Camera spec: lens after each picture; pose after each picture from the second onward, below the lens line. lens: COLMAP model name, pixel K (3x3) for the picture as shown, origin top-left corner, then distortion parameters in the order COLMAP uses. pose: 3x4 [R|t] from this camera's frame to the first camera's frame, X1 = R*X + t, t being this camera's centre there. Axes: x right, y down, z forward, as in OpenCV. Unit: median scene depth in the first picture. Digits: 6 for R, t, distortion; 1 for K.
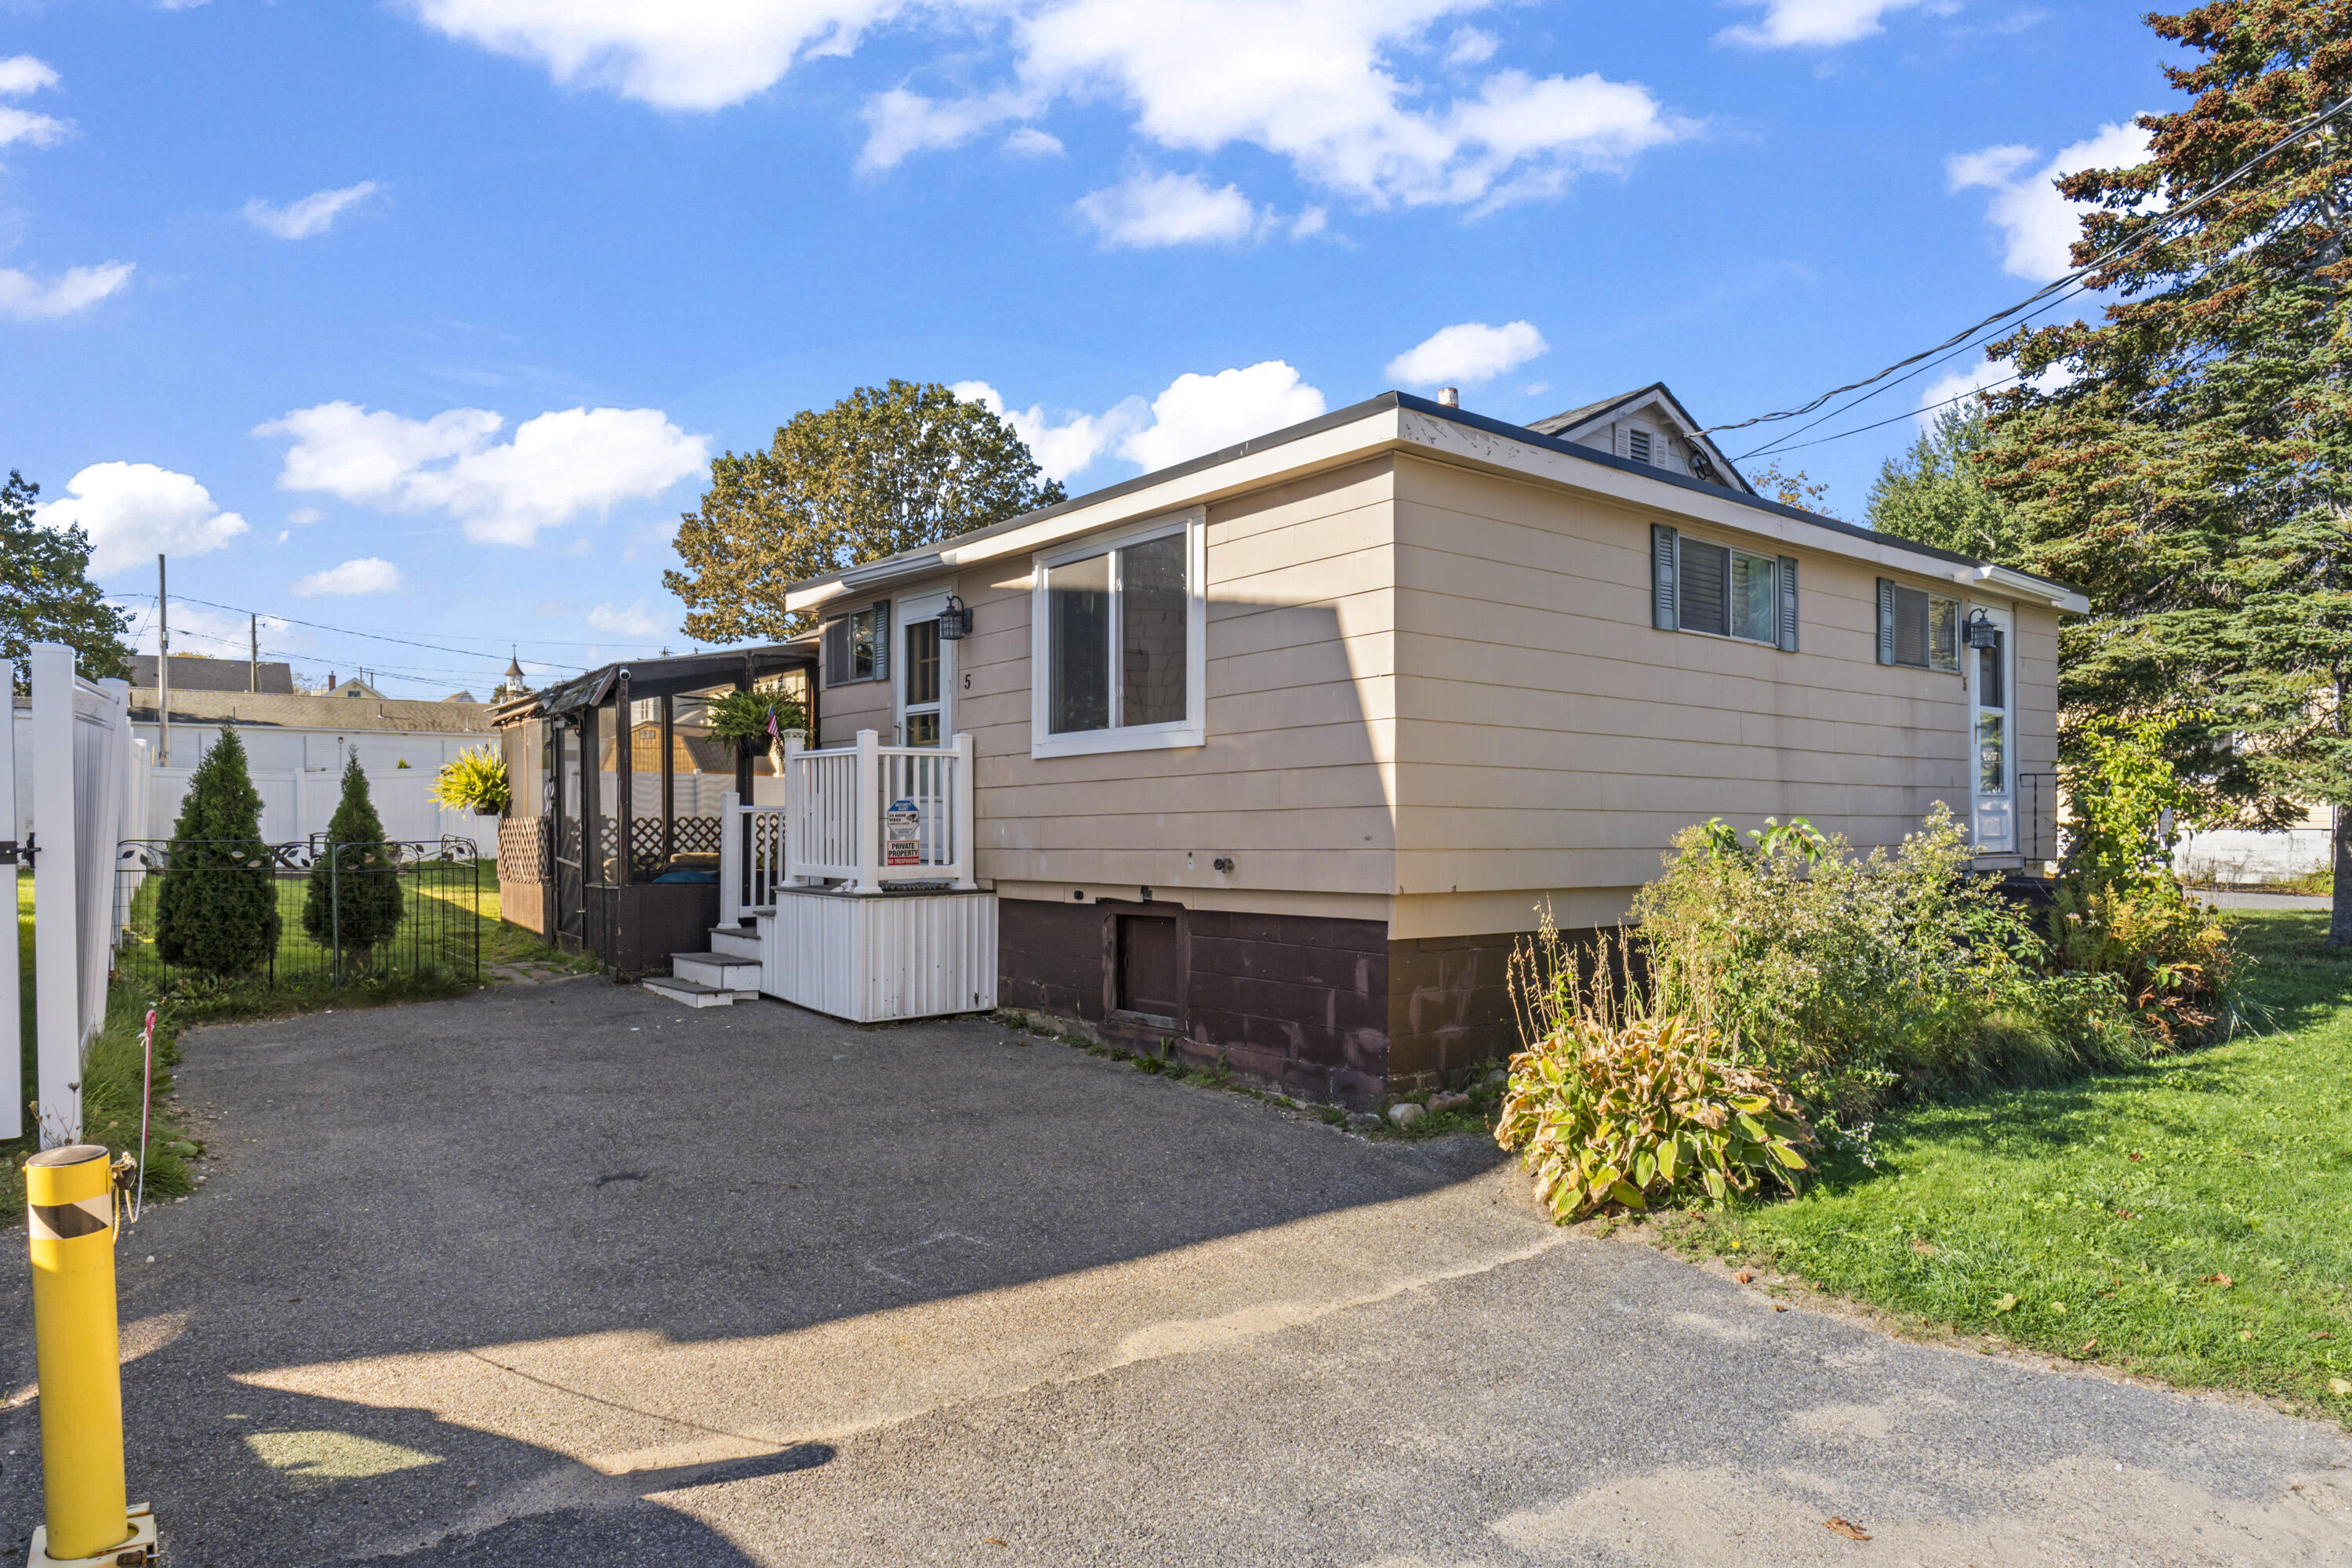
lens RADIAL K [[1430.9, 0, 1174.0], [0, 1430.9, 858.6], [0, 0, 1]] dist [0.000575, -0.000064]
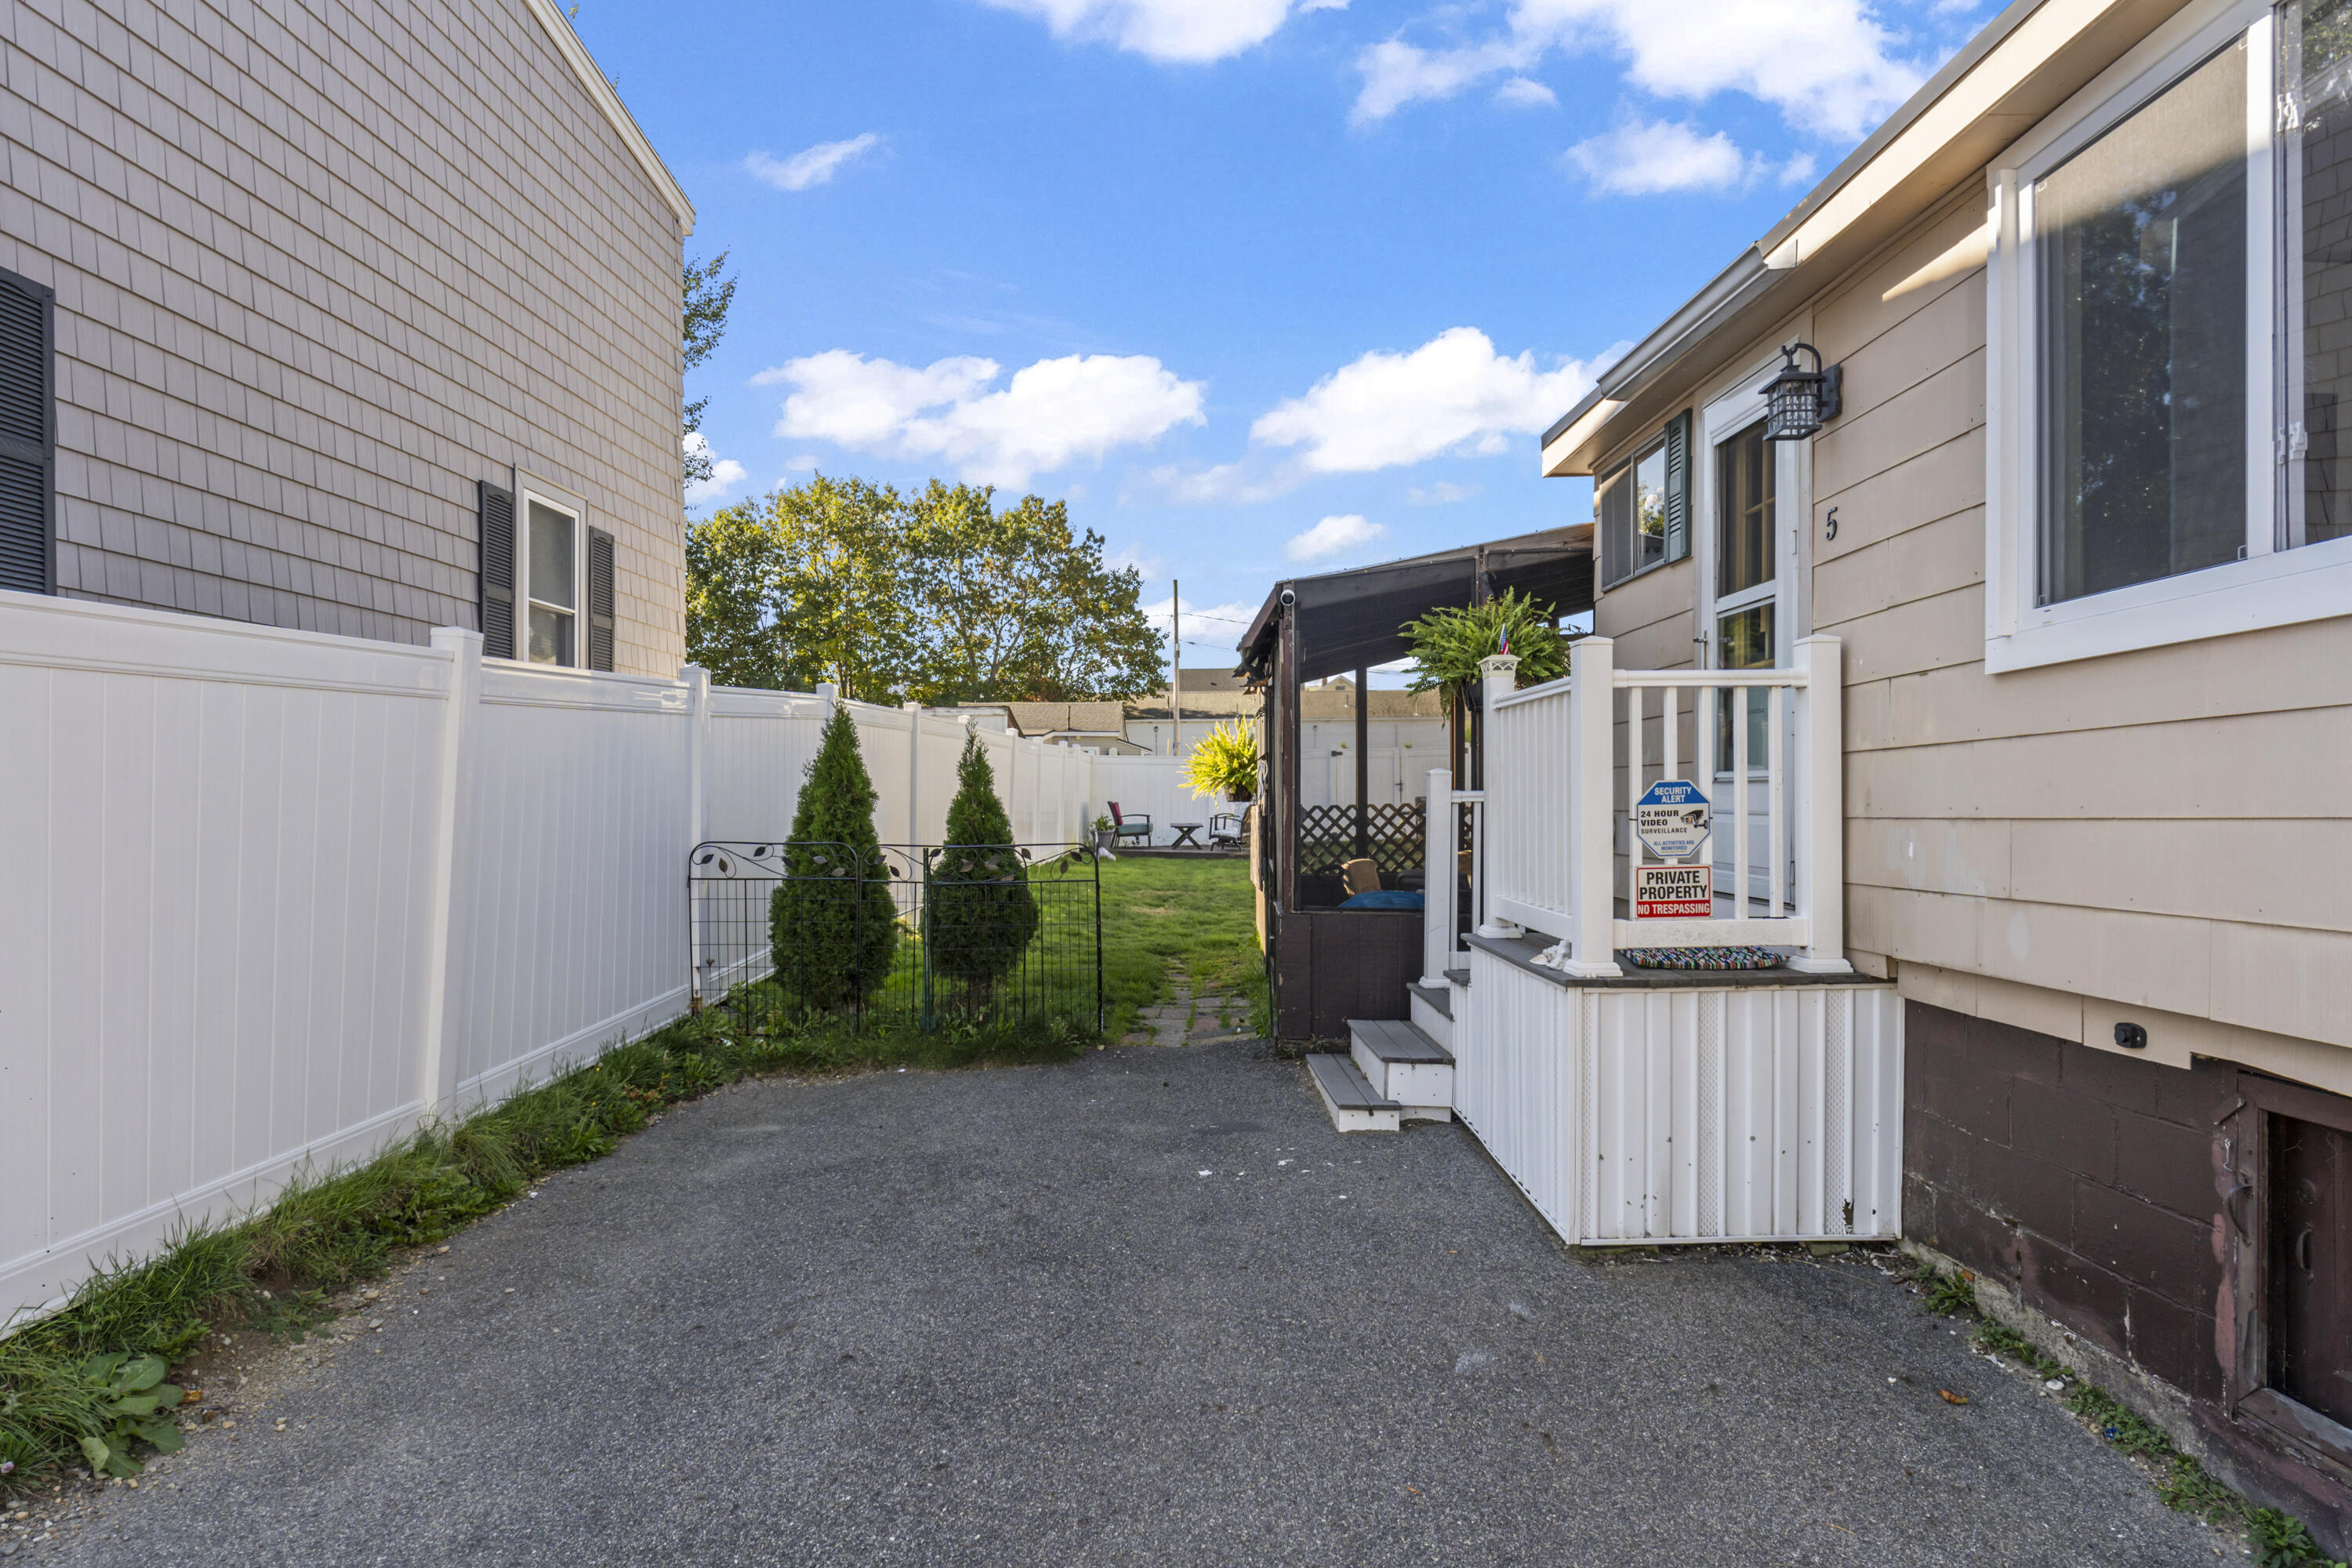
lens RADIAL K [[1346.2, 0, 1161.0], [0, 1346.2, 806.1], [0, 0, 1]] dist [0.002276, -0.000570]
pose [[0.781839, -0.001266, -0.623479, -0.041919], [-0.010284, 0.999836, -0.014927, -0.023453], [0.623396, 0.018082, 0.781697, 0.530223]]
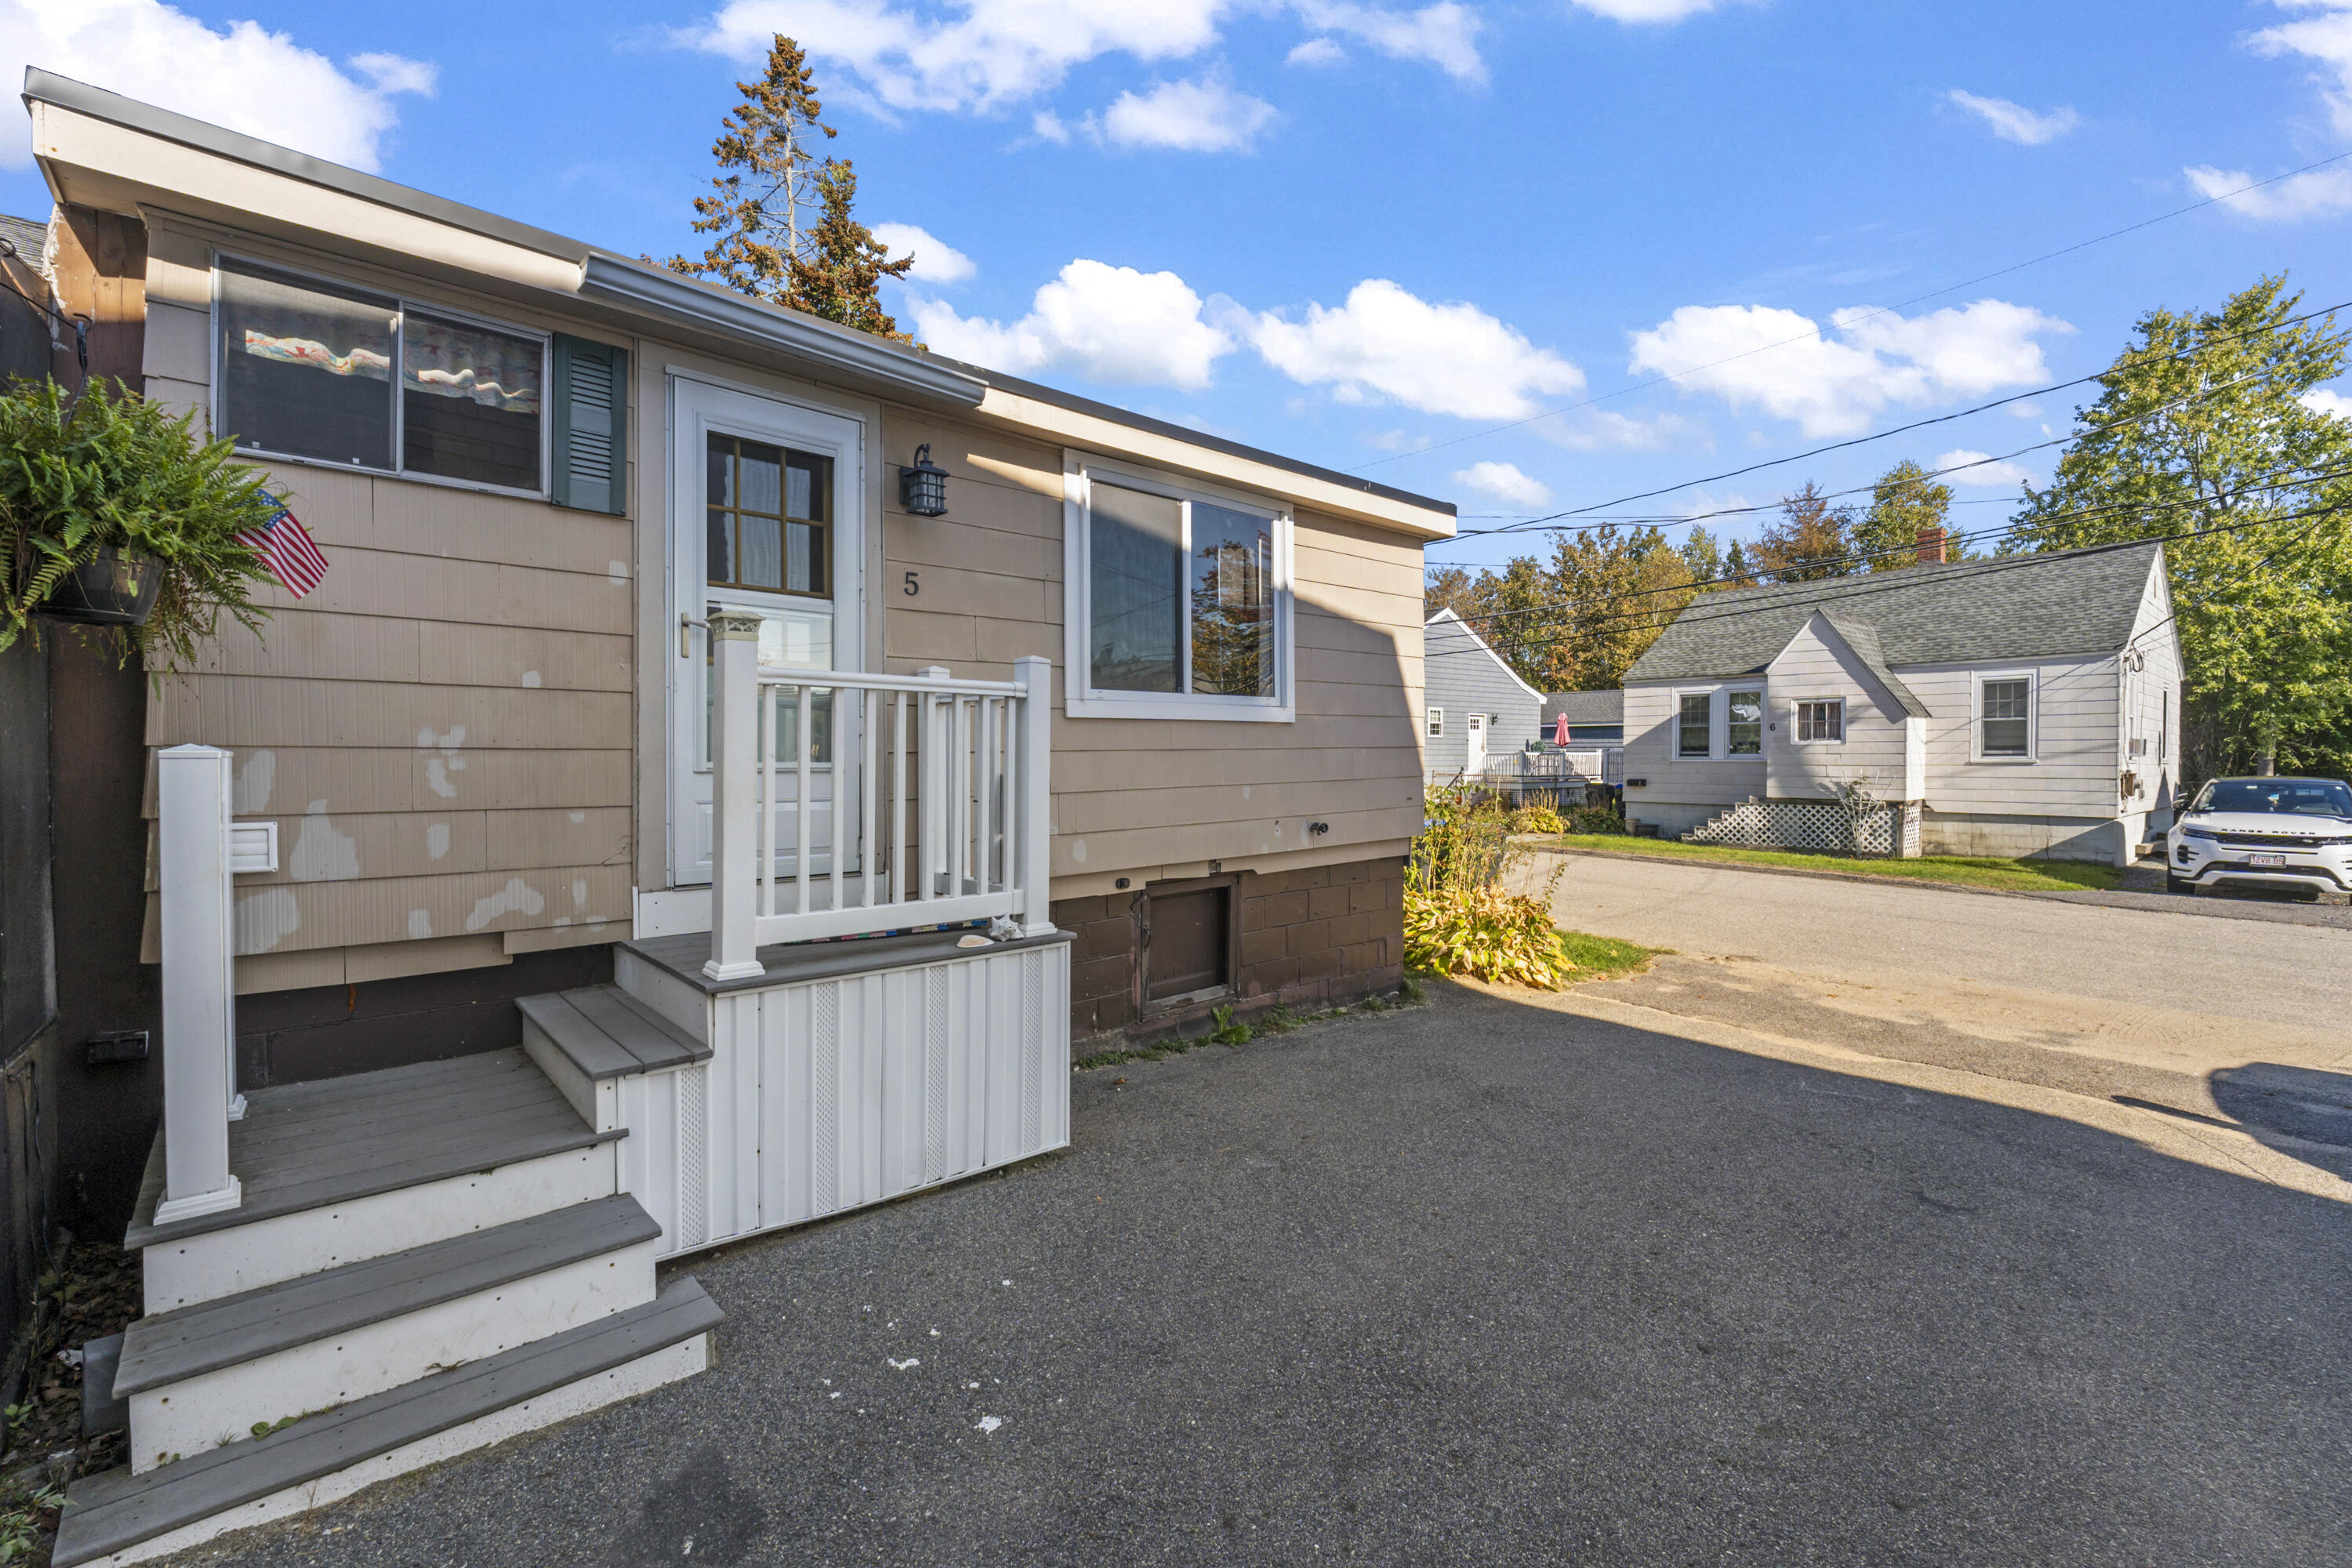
lens RADIAL K [[981.1, 0, 1175.7], [0, 981.1, 766.8], [0, 0, 1]] dist [-0.002465, -0.000245]
pose [[-0.066944, -0.013711, 0.997663, -0.596560], [0.020226, 0.999681, 0.015096, -0.047495], [-0.997552, 0.021189, -0.066645, 0.927276]]
